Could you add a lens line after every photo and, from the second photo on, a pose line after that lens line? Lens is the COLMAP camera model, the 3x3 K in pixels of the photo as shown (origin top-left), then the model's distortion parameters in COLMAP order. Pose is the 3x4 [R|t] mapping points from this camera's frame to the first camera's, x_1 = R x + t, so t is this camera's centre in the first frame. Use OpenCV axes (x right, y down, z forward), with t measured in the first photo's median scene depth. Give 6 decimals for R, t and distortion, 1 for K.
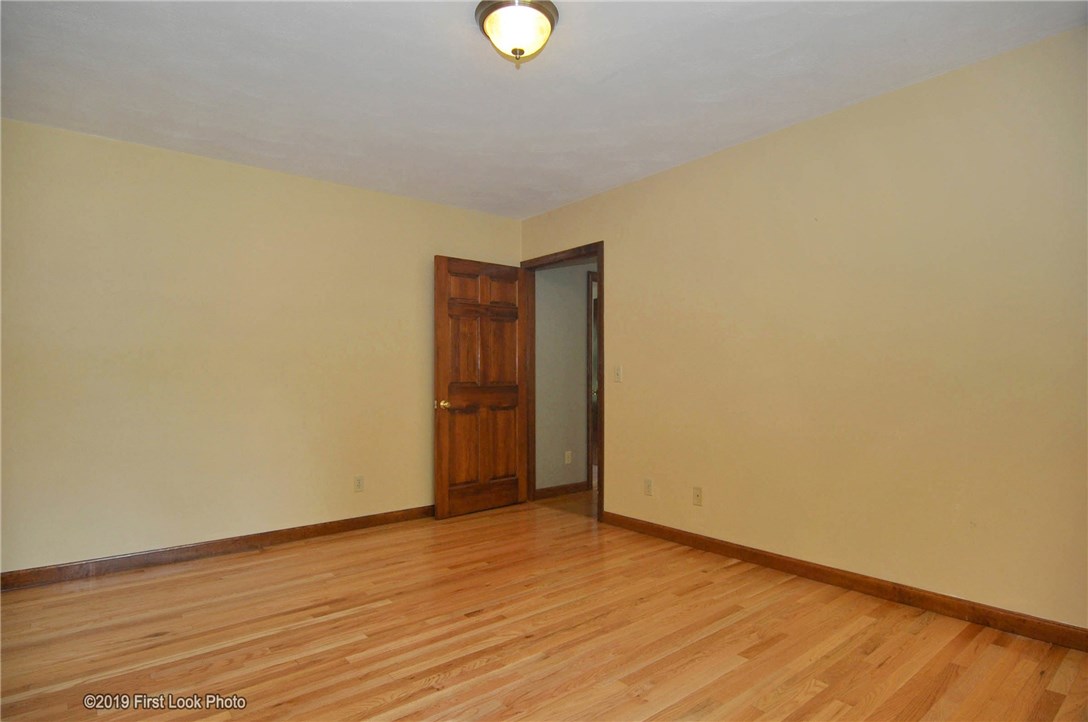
lens RADIAL K [[591.3, 0, 538.0], [0, 591.3, 366.8], [0, 0, 1]] dist [-0.001117, -0.014897]
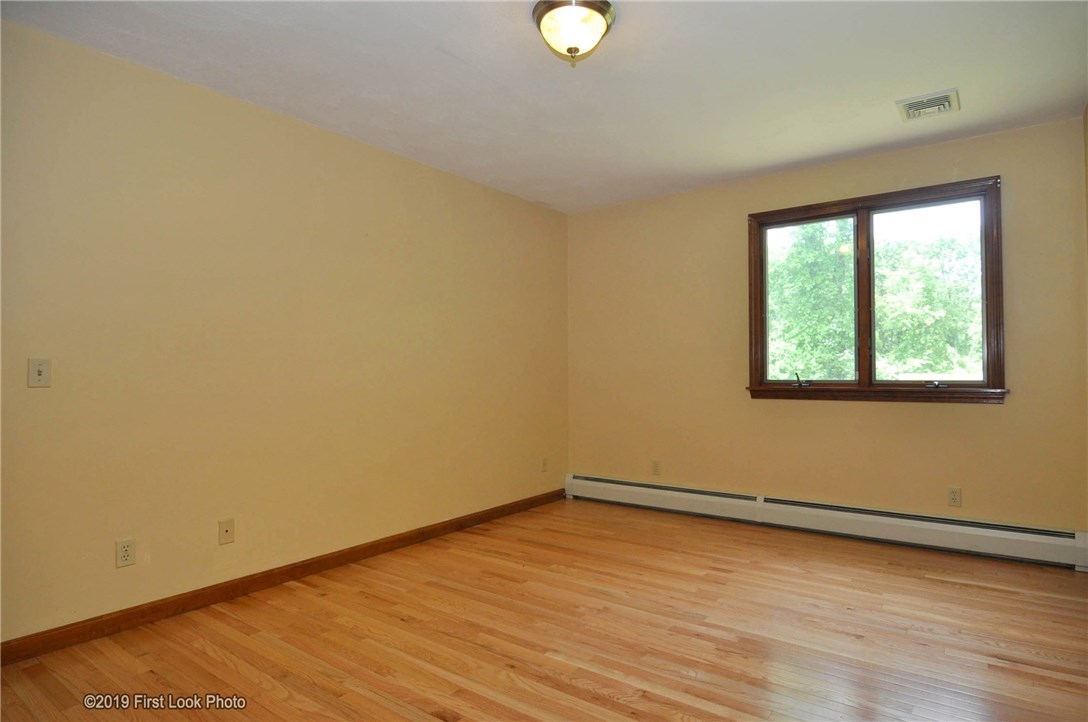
lens RADIAL K [[591.3, 0, 538.0], [0, 591.3, 366.8], [0, 0, 1]] dist [-0.001117, -0.014897]
pose [[-0.242689, 0.014648, 0.969993, -0.867833], [-0.004353, 0.999859, -0.016188, 0.000548], [-0.970094, -0.008152, -0.242591, 1.104437]]
